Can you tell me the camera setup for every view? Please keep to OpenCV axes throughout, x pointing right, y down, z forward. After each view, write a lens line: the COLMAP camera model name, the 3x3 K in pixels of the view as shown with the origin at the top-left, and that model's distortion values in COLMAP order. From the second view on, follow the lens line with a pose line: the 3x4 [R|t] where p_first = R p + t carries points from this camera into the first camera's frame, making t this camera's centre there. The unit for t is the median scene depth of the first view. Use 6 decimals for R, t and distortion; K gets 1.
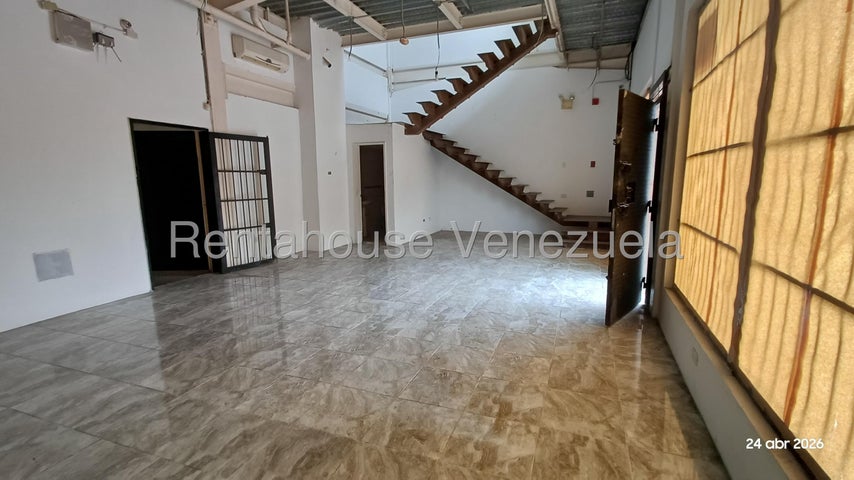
lens RADIAL K [[394.8, 0, 433.3], [0, 394.8, 244.4], [0, 0, 1]] dist [0.010328, -0.002818]
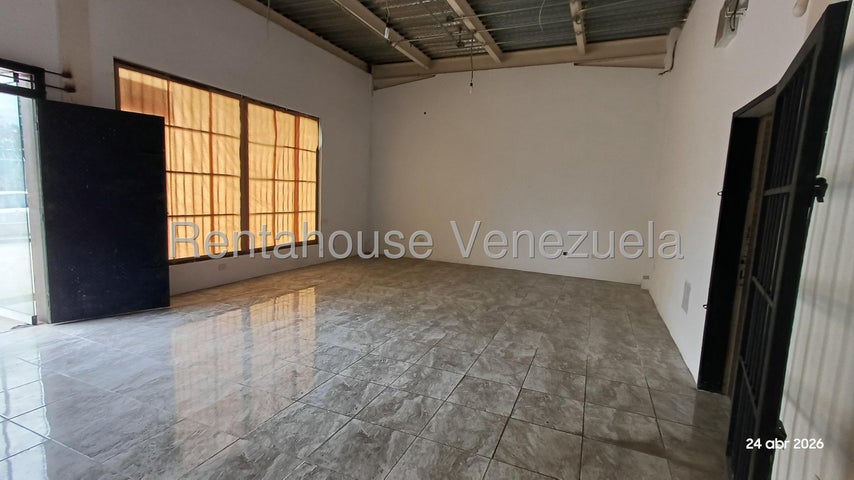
lens RADIAL K [[394.8, 0, 431.9], [0, 394.8, 236.6], [0, 0, 1]] dist [0.010328, -0.002818]
pose [[-0.998546, -0.039126, 0.037093, -0.356218], [-0.027335, 0.960424, 0.277198, -0.317668], [-0.046471, 0.275780, -0.960097, 1.810857]]
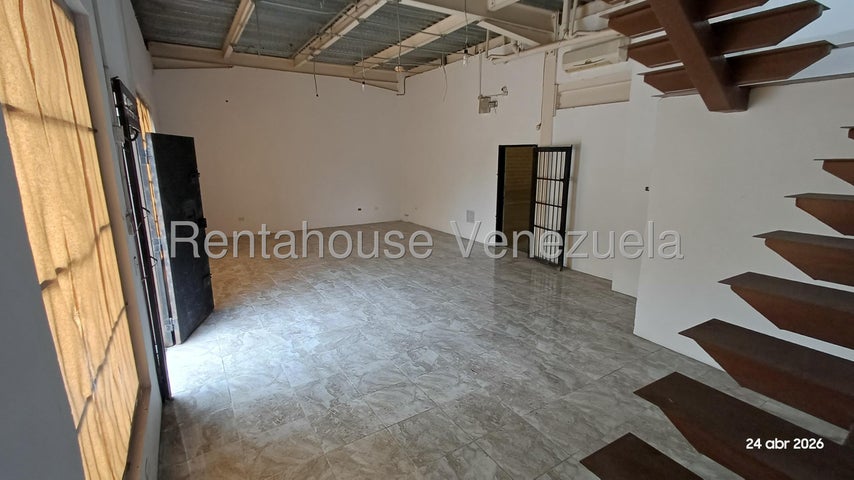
lens RADIAL K [[394.8, 0, 431.4], [0, 394.8, 237.7], [0, 0, 1]] dist [0.010328, -0.002818]
pose [[-0.600640, 0.174125, -0.780328, 0.874947], [-0.129563, 0.941898, 0.309907, -0.469471], [0.788952, 0.287245, -0.543181, 1.962372]]
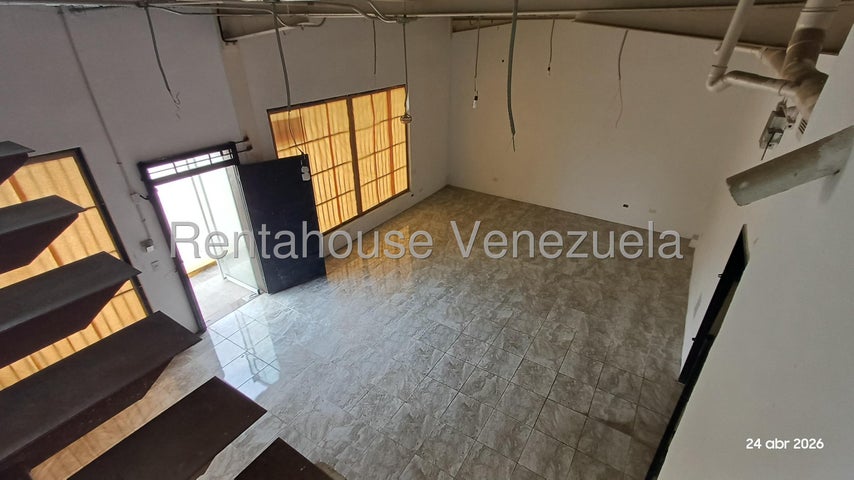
lens RADIAL K [[394.8, 0, 430.7], [0, 394.8, 234.3], [0, 0, 1]] dist [0.010328, -0.002818]
pose [[-0.978352, -0.085788, 0.188329, -0.319829], [0.048101, 0.790842, 0.610127, -0.903170], [-0.201280, 0.605977, -0.769596, 1.917072]]
